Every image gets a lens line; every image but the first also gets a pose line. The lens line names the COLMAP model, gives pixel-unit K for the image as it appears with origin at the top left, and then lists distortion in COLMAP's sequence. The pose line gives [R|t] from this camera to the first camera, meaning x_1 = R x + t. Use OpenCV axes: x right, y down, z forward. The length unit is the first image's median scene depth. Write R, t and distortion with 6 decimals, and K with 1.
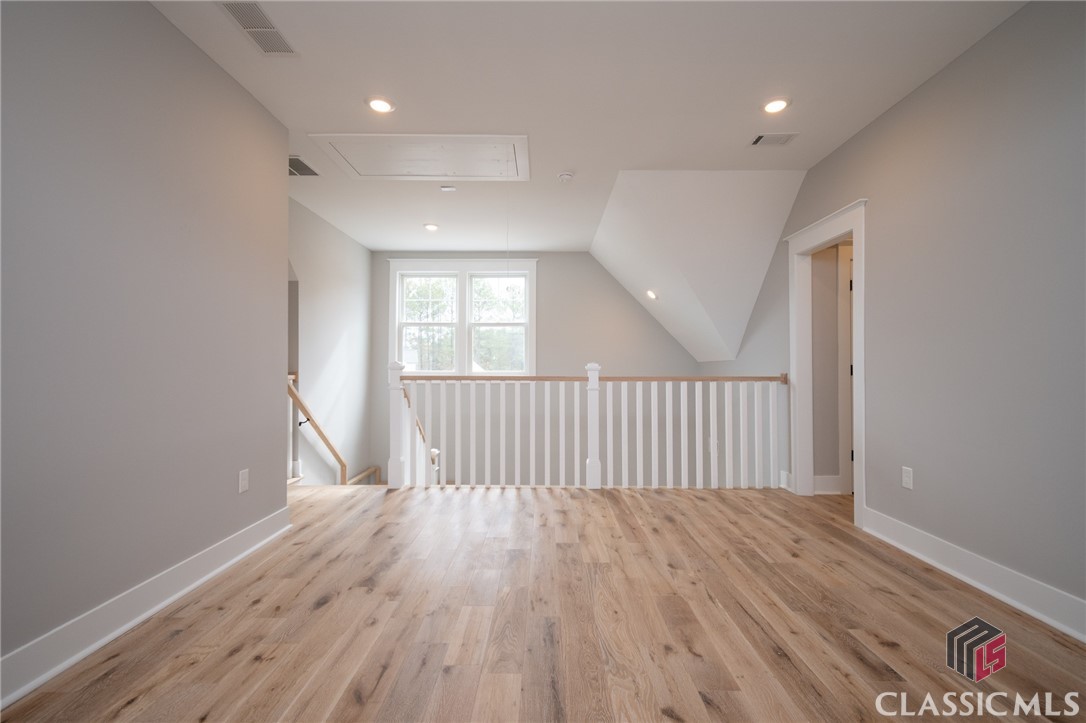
lens RADIAL K [[472.7, 0, 543.0], [0, 472.7, 361.5], [0, 0, 1]] dist [0.001304, -0.000442]
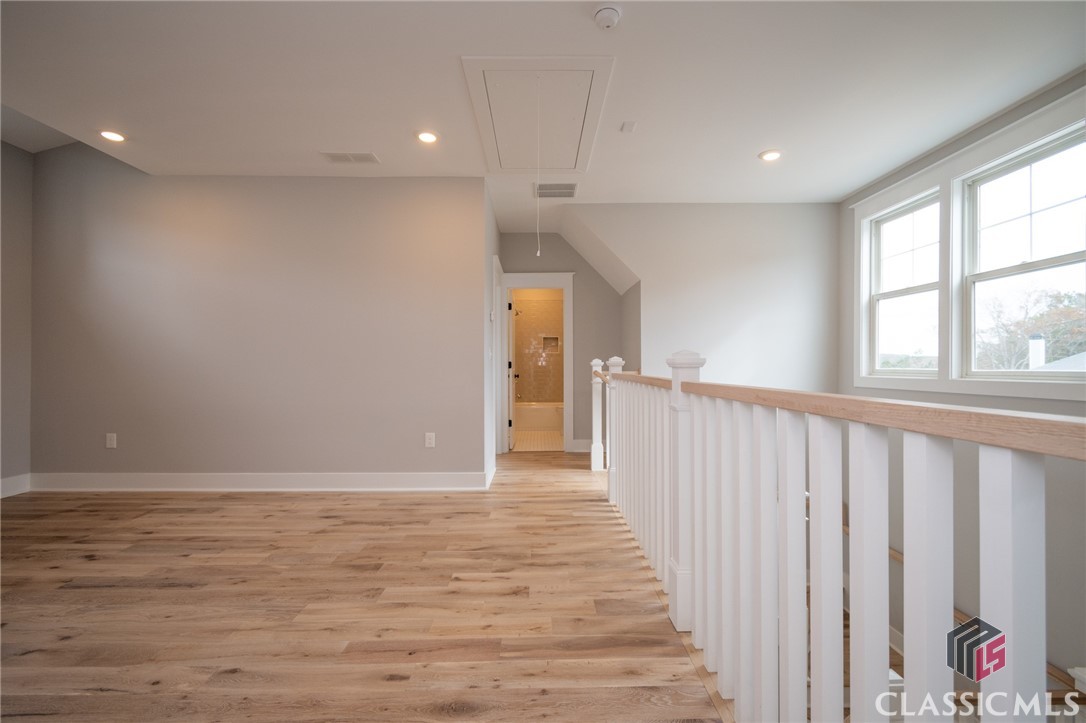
lens RADIAL K [[472.7, 0, 543.0], [0, 472.7, 361.5], [0, 0, 1]] dist [0.001304, -0.000442]
pose [[0.032694, -0.009871, -0.999417, 0.929923], [0.016553, 0.999819, -0.009333, 0.026678], [0.999328, -0.016239, 0.032852, 1.410102]]
